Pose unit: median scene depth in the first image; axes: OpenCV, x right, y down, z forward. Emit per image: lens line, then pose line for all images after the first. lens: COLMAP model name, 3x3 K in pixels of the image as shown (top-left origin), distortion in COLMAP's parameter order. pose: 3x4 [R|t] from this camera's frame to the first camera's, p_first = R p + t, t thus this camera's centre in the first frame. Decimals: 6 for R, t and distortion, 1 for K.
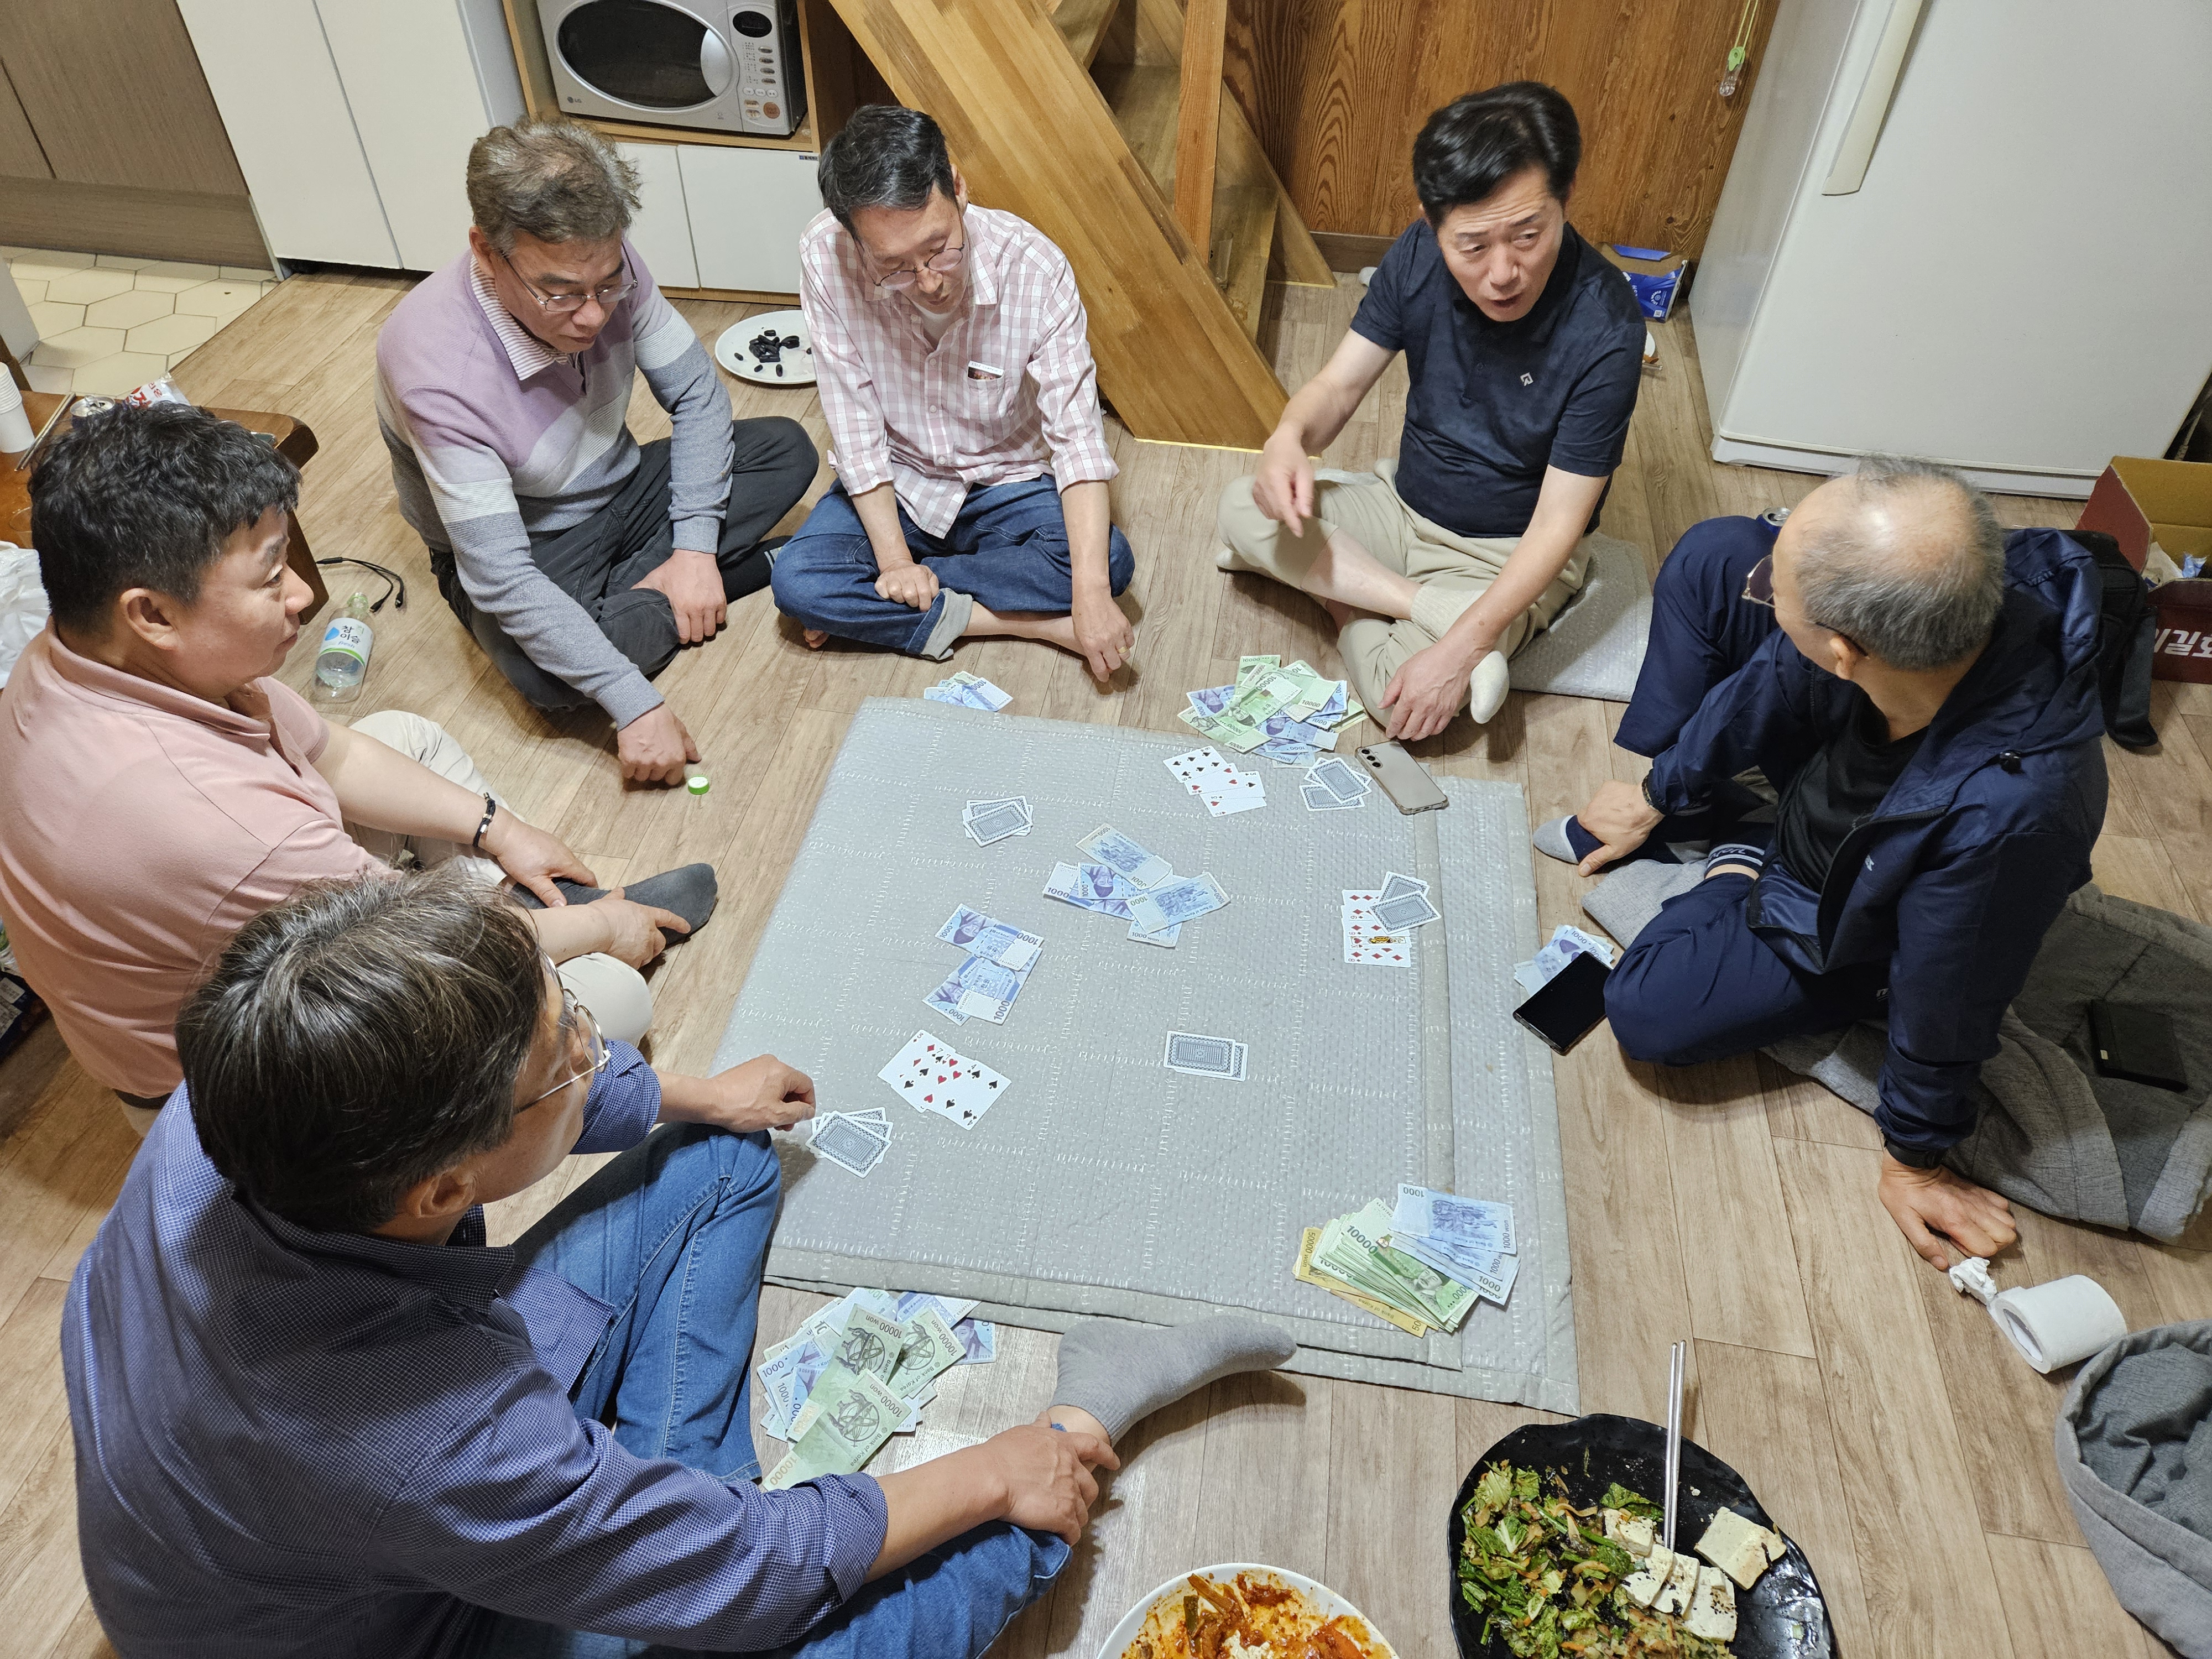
lens RADIAL K [[1488.0, 0, 1073.5], [0, 1488.0, 821.8], [0, 0, 1]] dist [0.081698, -0.081374]
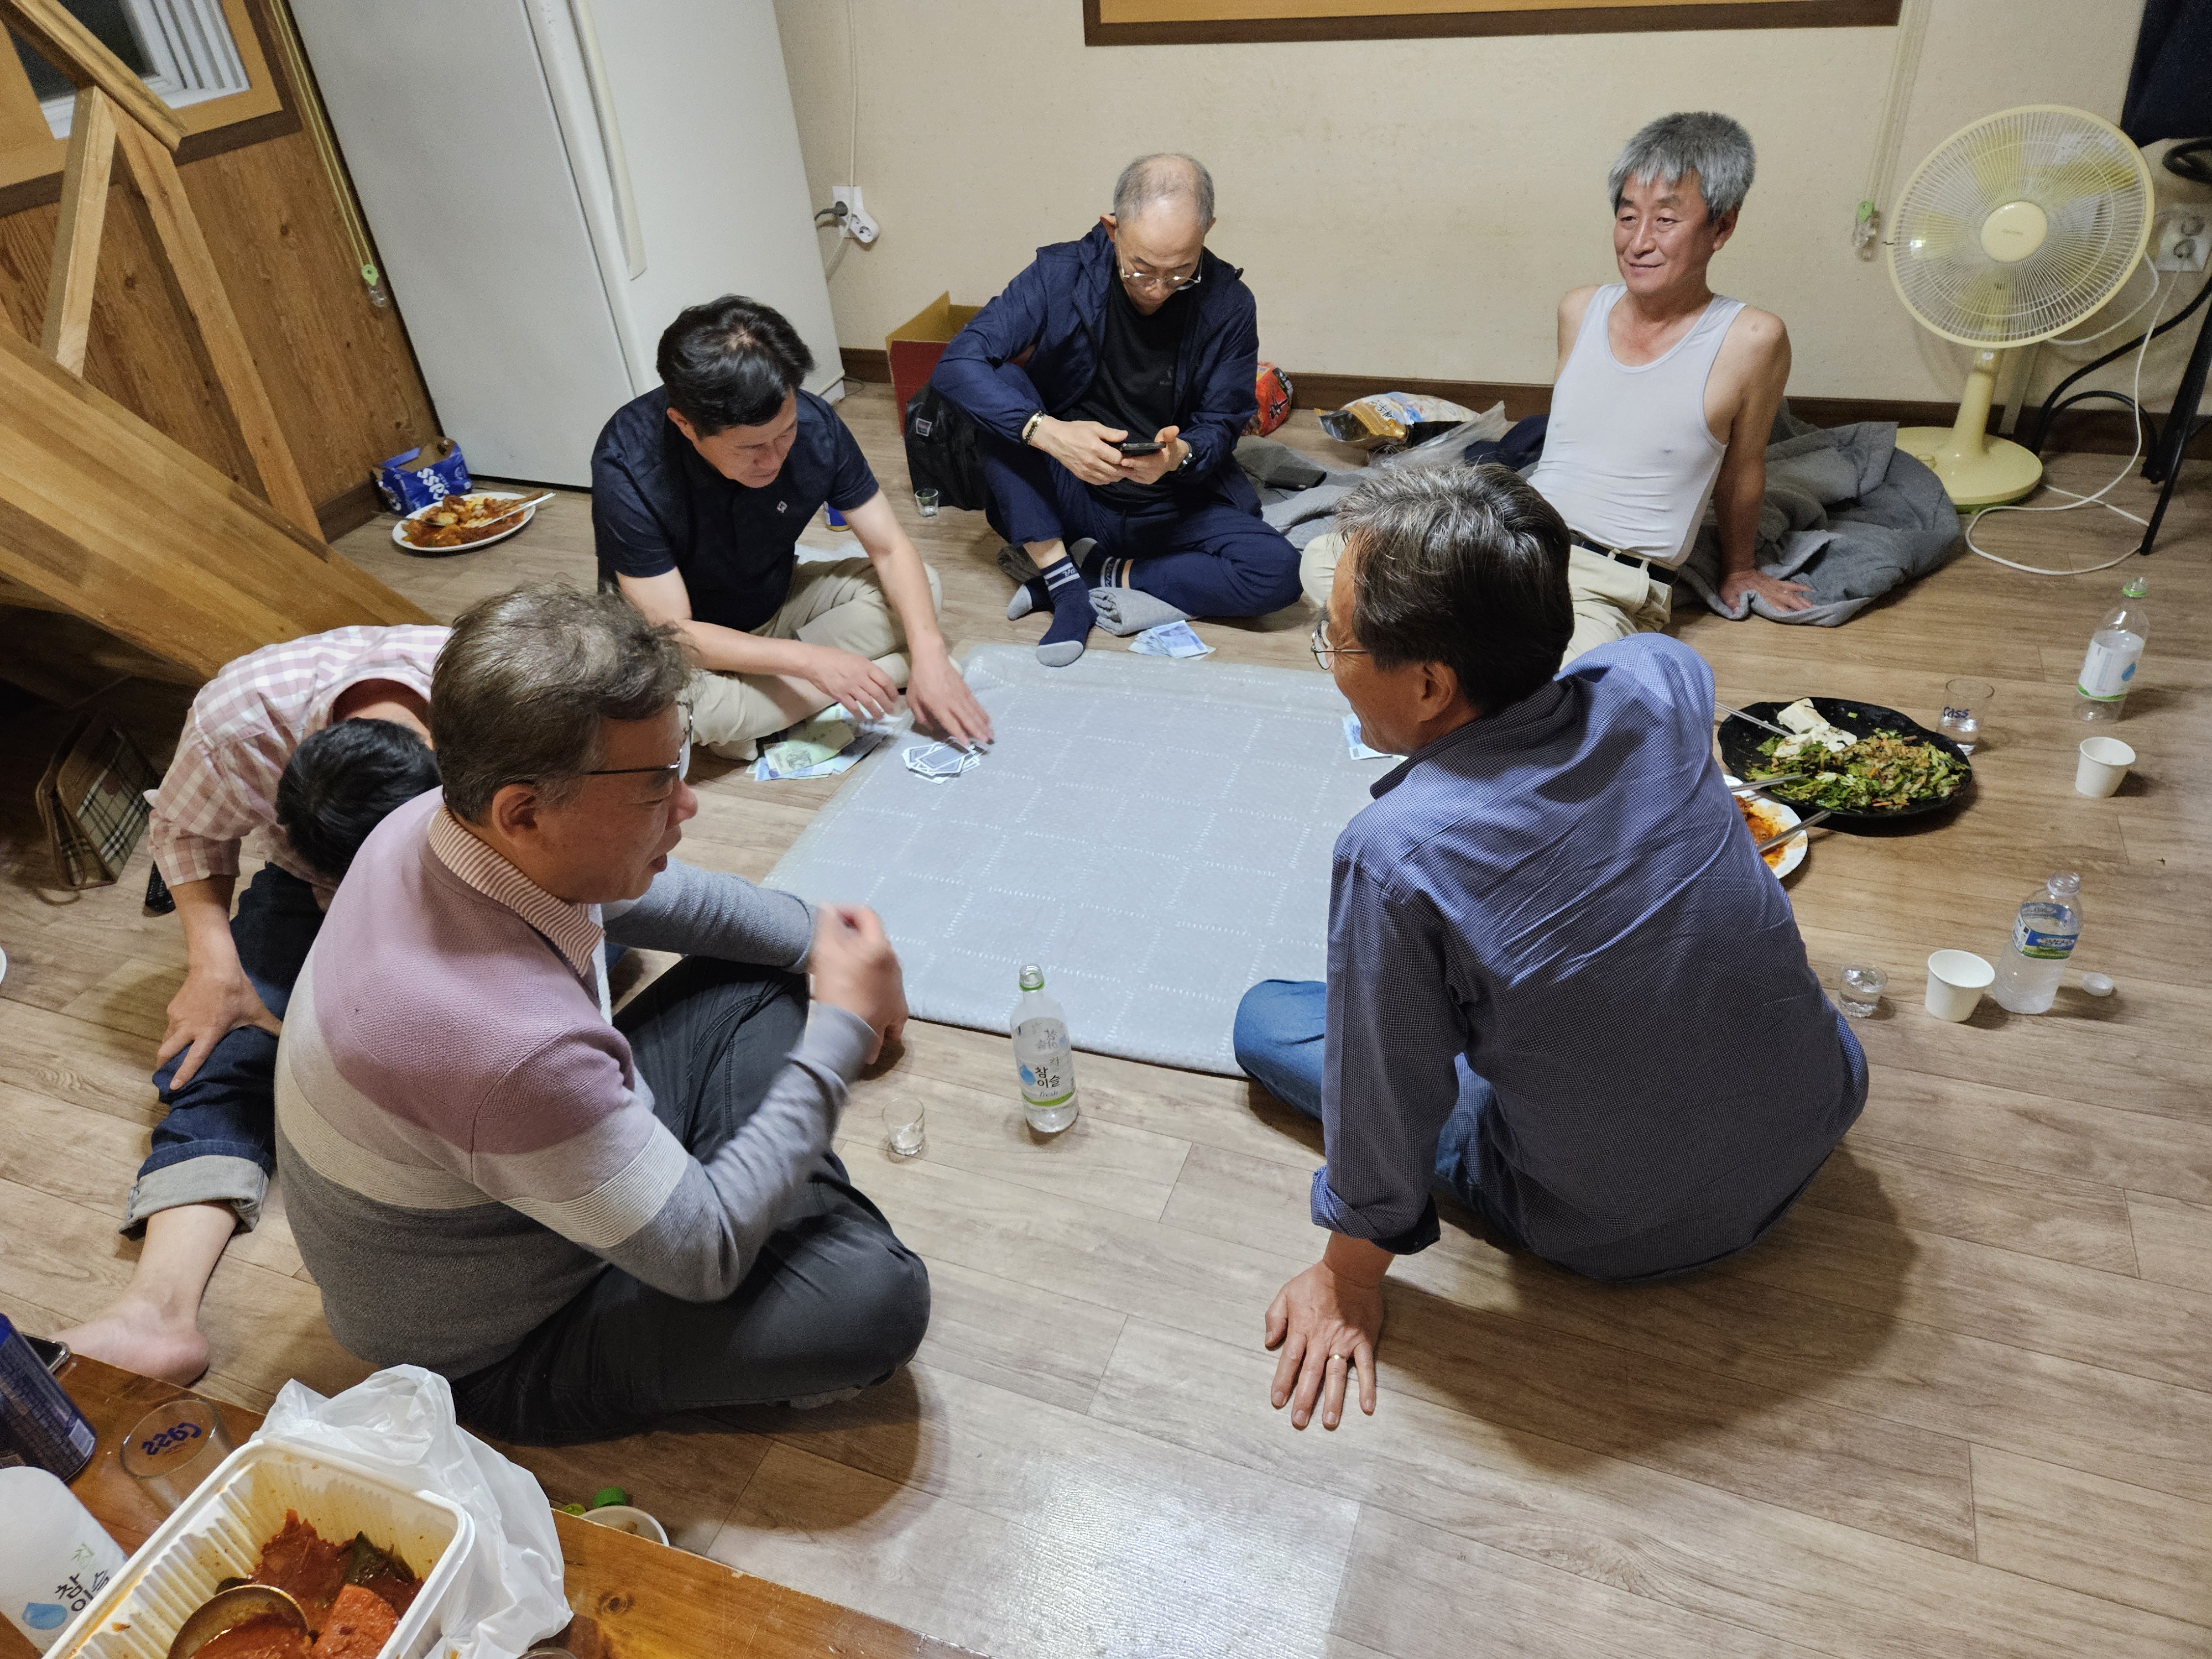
lens RADIAL K [[1494.9, 0, 1098.3], [0, 1494.9, 840.0], [0, 0, 1]] dist [0.075987, -0.068181]
pose [[0.202131, -0.594171, 0.778526, -1.036432], [0.737370, 0.615495, 0.278300, -0.269819], [-0.644537, 0.517809, 0.562535, 0.384855]]
